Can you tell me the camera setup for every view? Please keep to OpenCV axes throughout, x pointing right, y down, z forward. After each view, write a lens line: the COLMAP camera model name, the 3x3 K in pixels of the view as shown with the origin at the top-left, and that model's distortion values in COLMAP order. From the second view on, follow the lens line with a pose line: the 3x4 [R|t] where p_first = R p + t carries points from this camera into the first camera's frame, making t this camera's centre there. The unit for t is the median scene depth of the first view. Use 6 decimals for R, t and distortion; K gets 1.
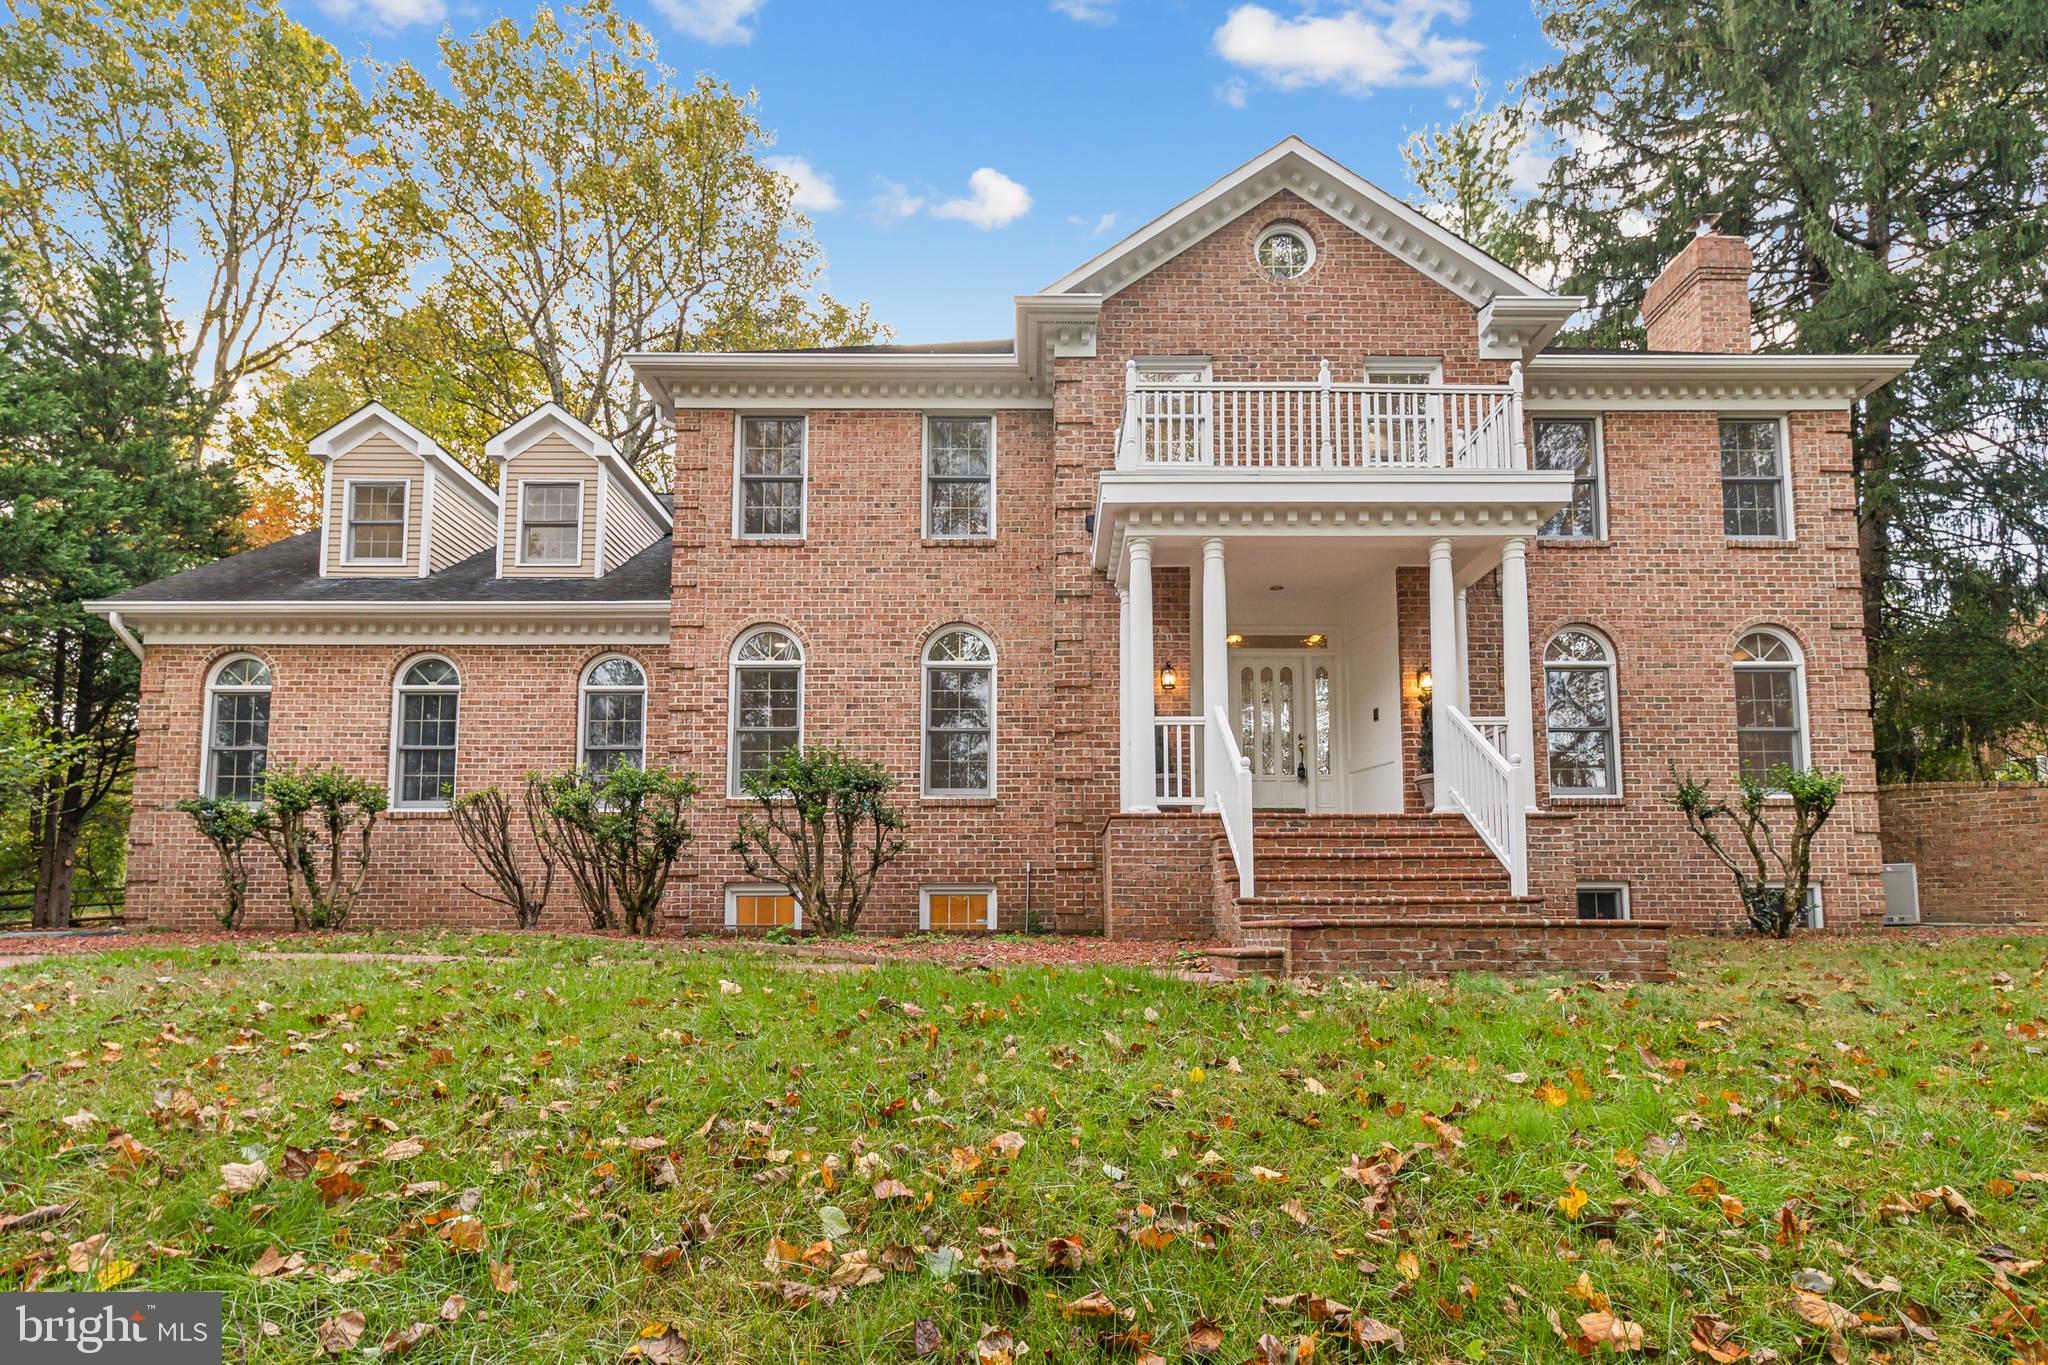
lens RADIAL K [[952.3, 0, 1023.6], [0, 952.3, 464.1], [0, 0, 1]] dist [-0.000371, 0.000047]
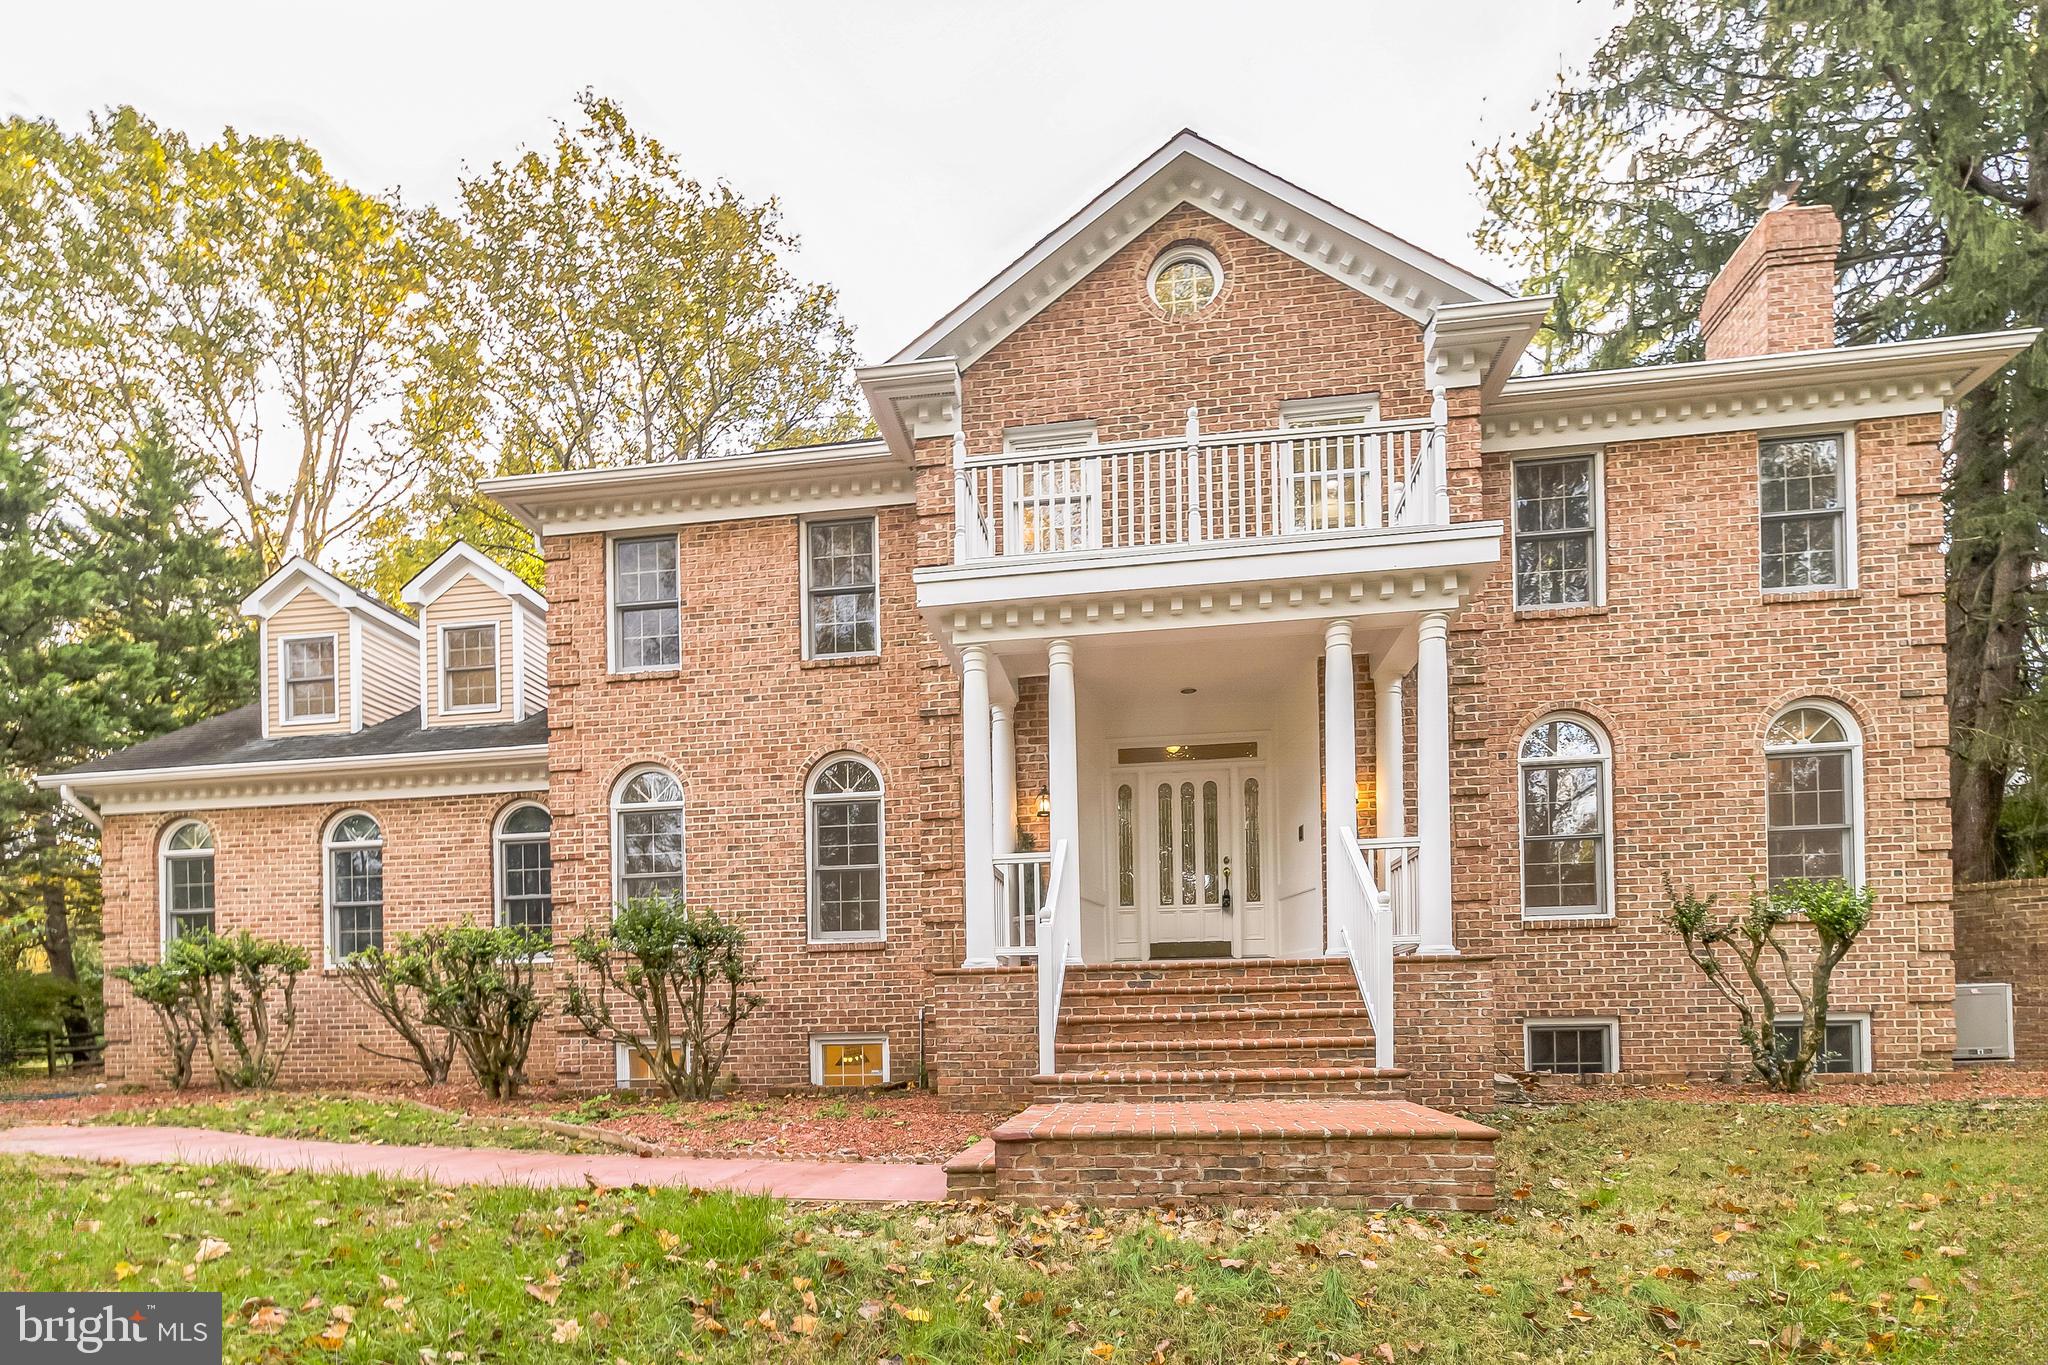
lens RADIAL K [[952.3, 0, 1029.7], [0, 952.3, 676.2], [0, 0, 1]] dist [0.002393, 0.000496]
pose [[0.991320, -0.065417, -0.114042, 0.220958], [0.077444, 0.991511, 0.104443, 0.017321], [0.106241, -0.112369, 0.987971, 0.145942]]
